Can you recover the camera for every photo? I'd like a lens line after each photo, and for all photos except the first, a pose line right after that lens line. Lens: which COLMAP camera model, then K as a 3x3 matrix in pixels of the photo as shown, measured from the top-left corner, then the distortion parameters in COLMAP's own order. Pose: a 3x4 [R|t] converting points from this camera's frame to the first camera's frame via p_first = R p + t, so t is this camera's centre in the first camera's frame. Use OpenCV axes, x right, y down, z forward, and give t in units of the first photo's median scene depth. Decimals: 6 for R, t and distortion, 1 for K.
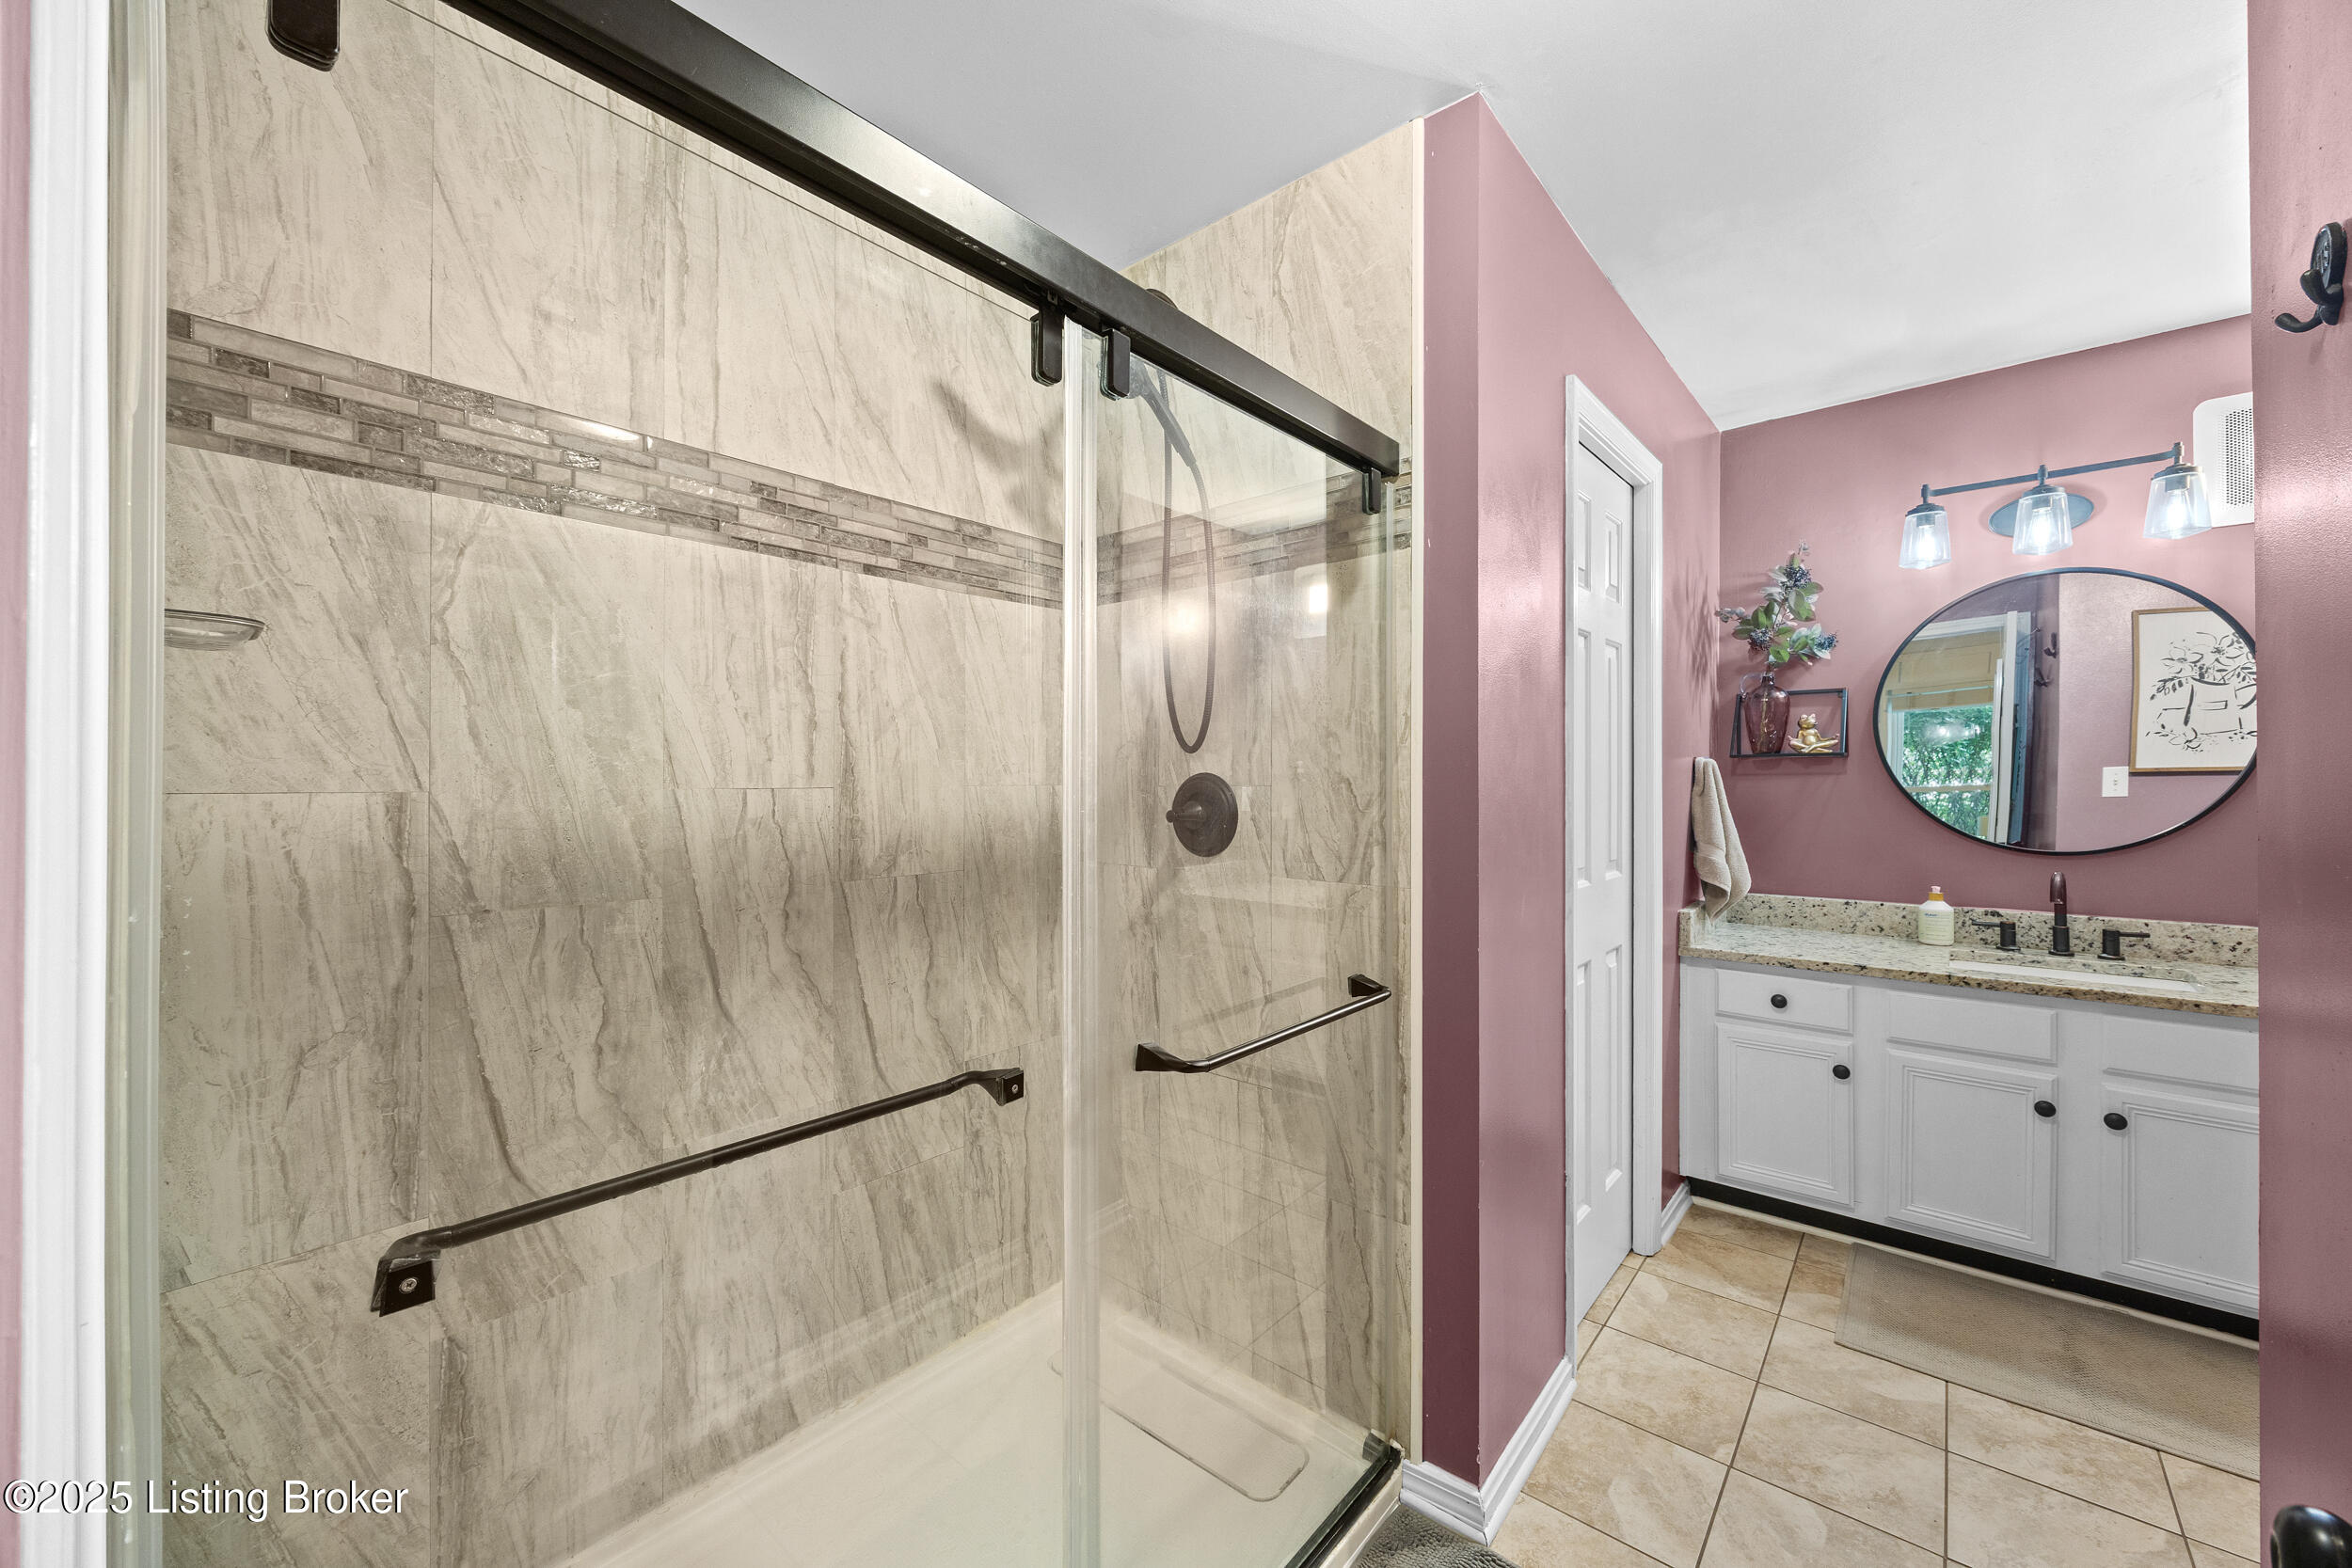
lens RADIAL K [[901.1, 0, 1169.6], [0, 901.1, 785.3], [0, 0, 1]] dist [-0.003496, -0.000012]
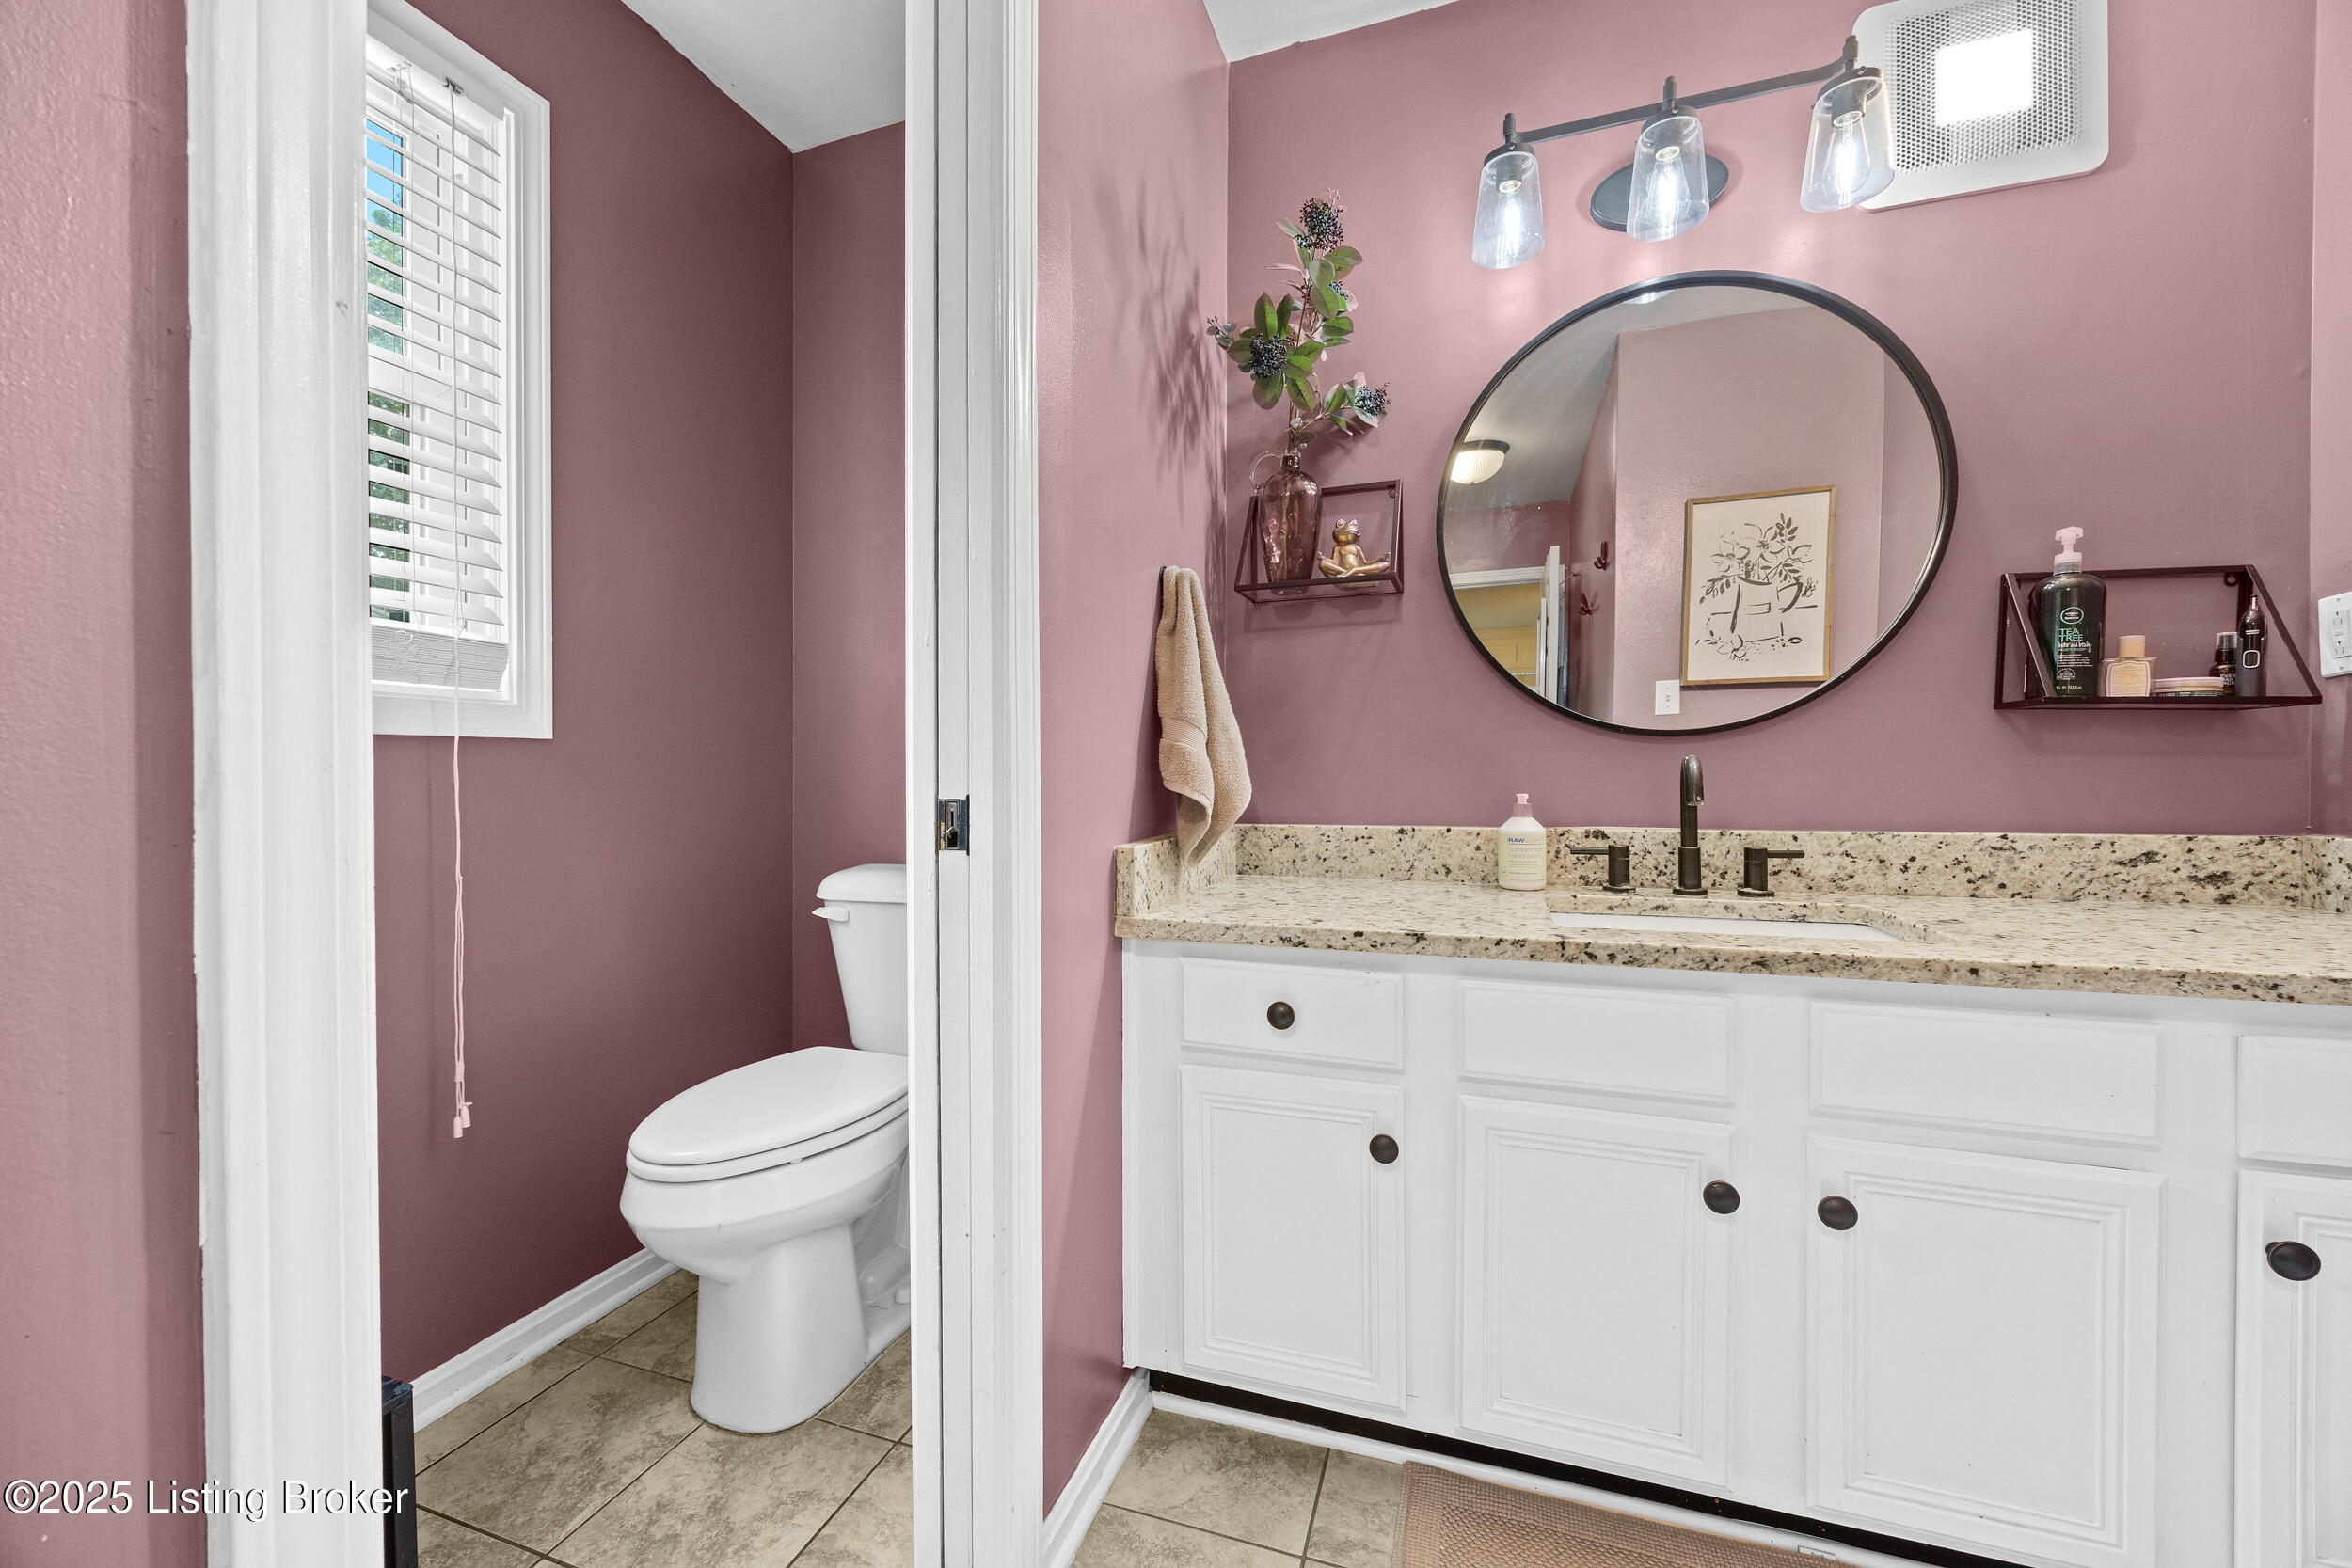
lens RADIAL K [[901.1, 0, 1179.8], [0, 901.1, 795.3], [0, 0, 1]] dist [-0.003496, -0.000012]
pose [[0.926616, -0.008893, 0.375903, 0.408363], [0.003678, 0.999887, 0.014587, 0.102988], [-0.375991, -0.012134, 0.926544, 0.521190]]
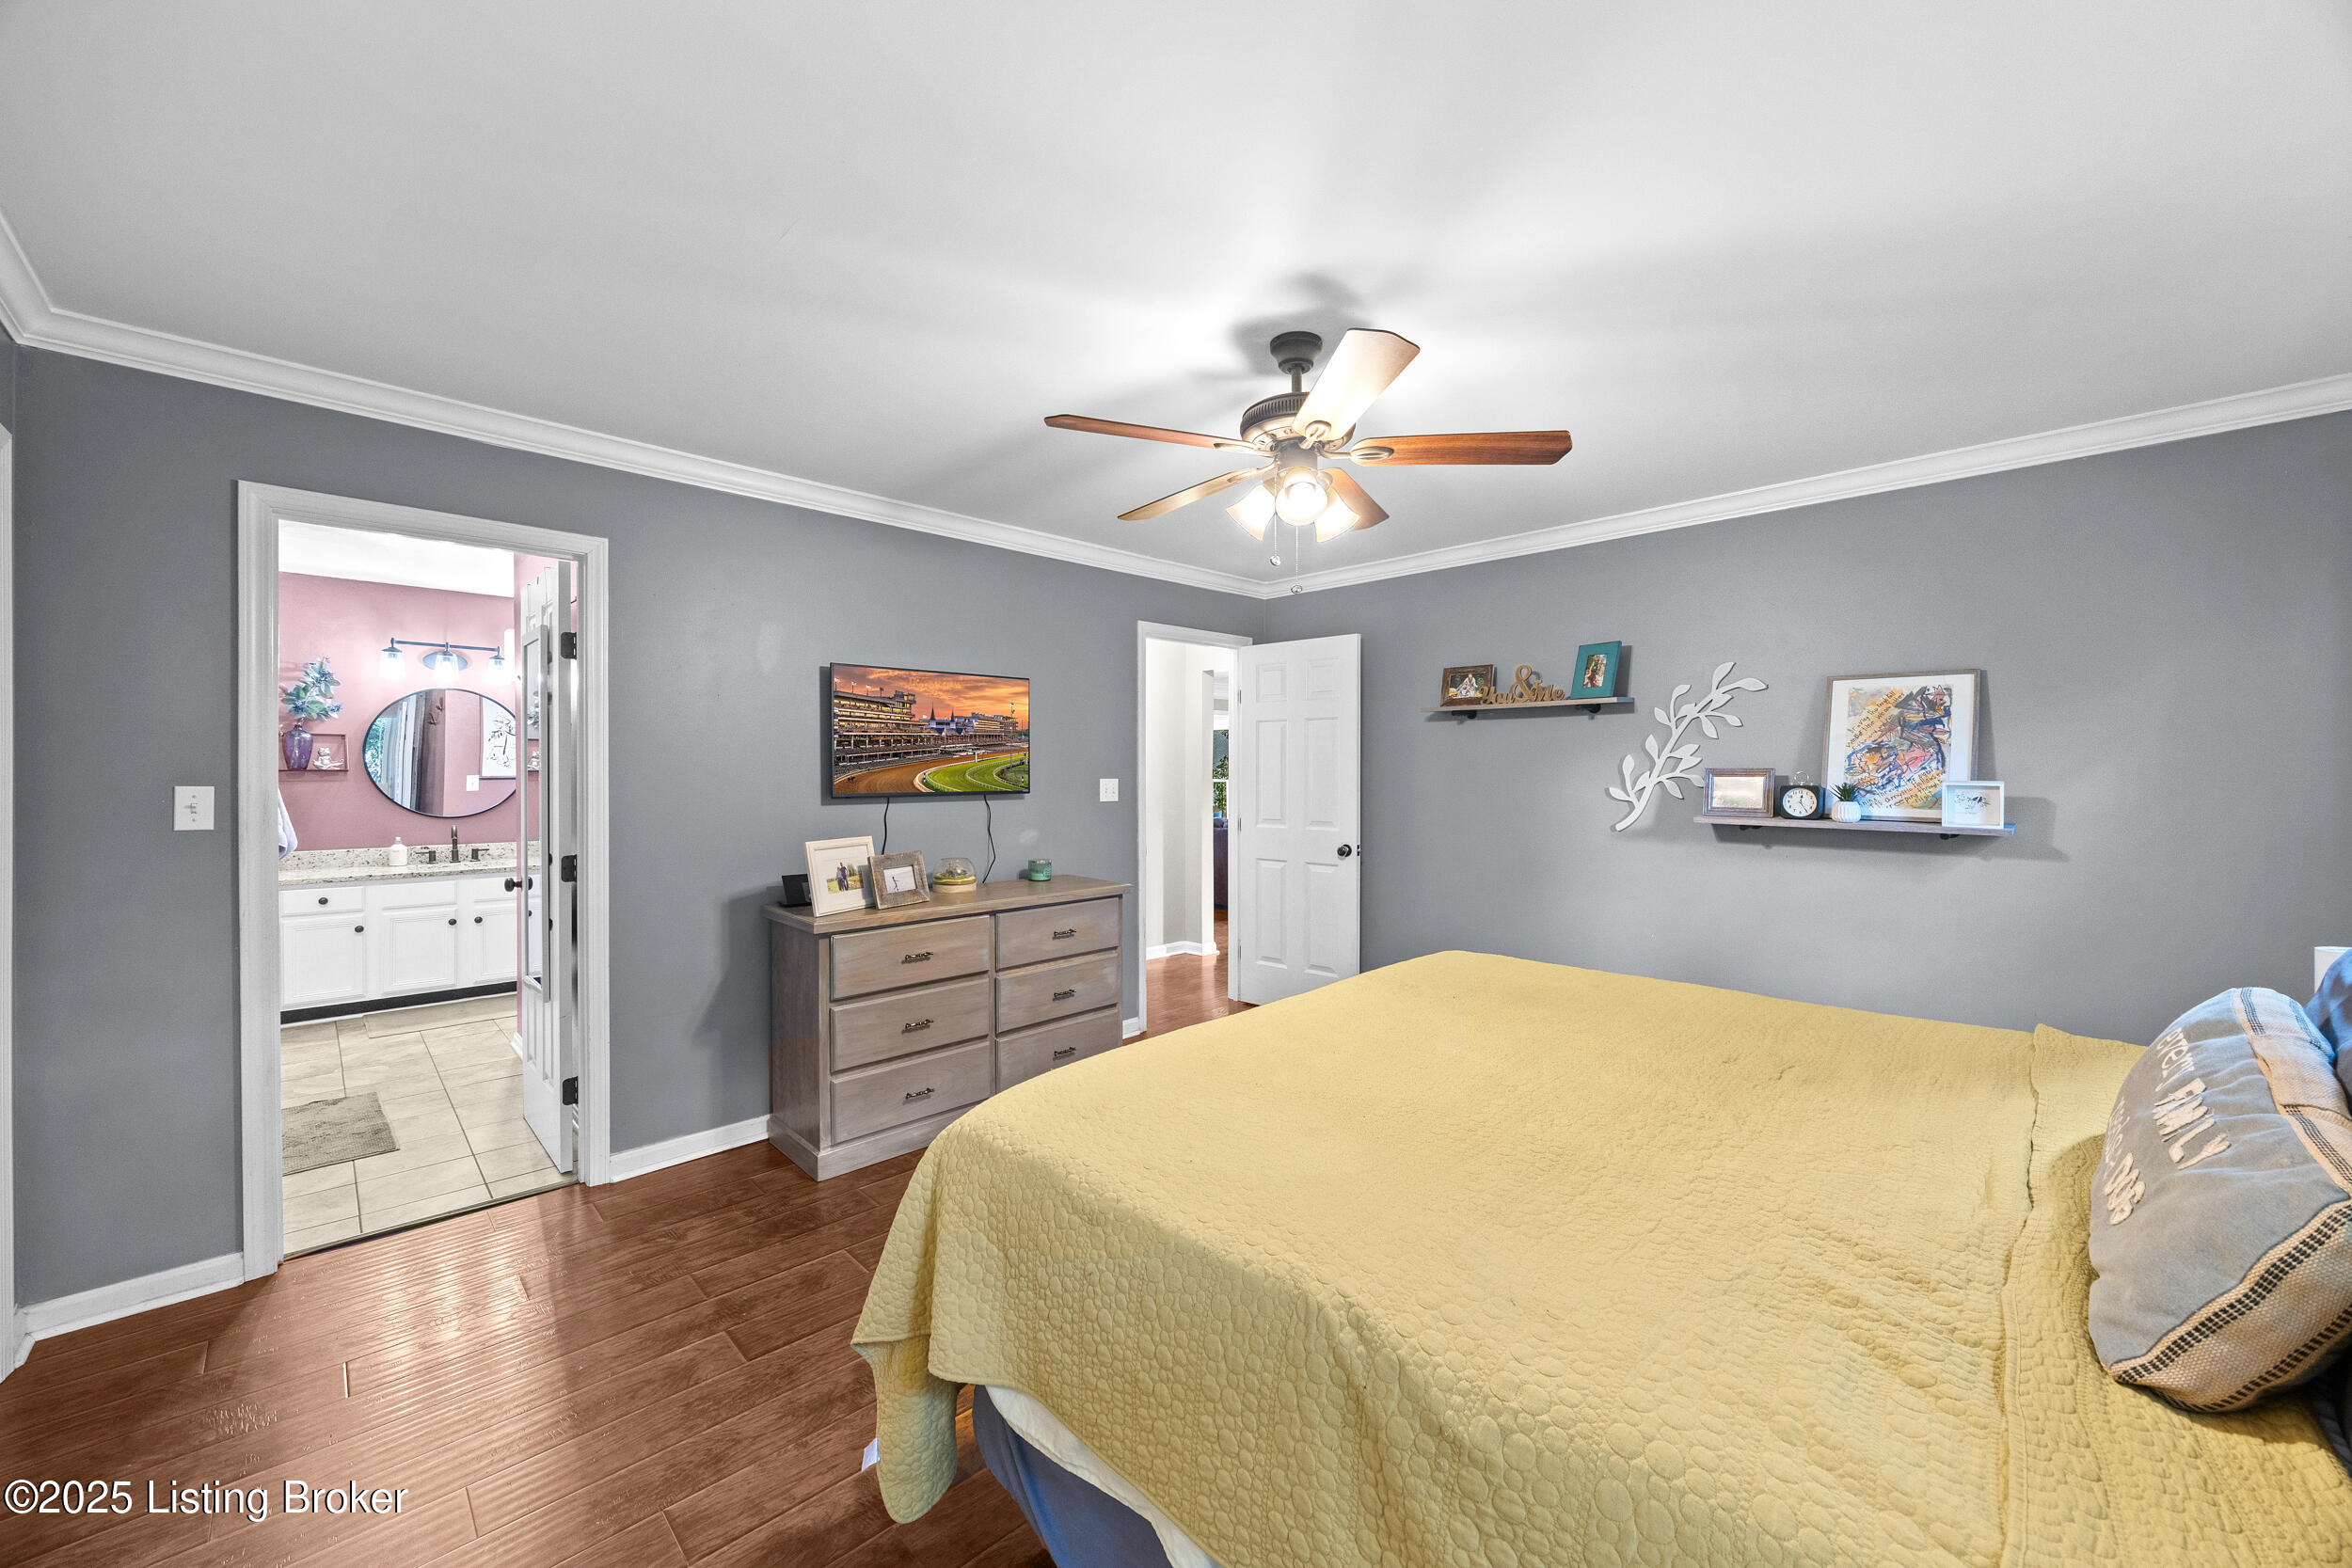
lens RADIAL K [[901.1, 0, 1193.9], [0, 901.1, 776.7], [0, 0, 1]] dist [-0.003496, -0.000012]
pose [[0.074662, -0.000060, 0.997209, -1.011530], [0.003486, 0.999994, -0.000201, -0.016537], [-0.997203, 0.003491, 0.074661, -0.919617]]
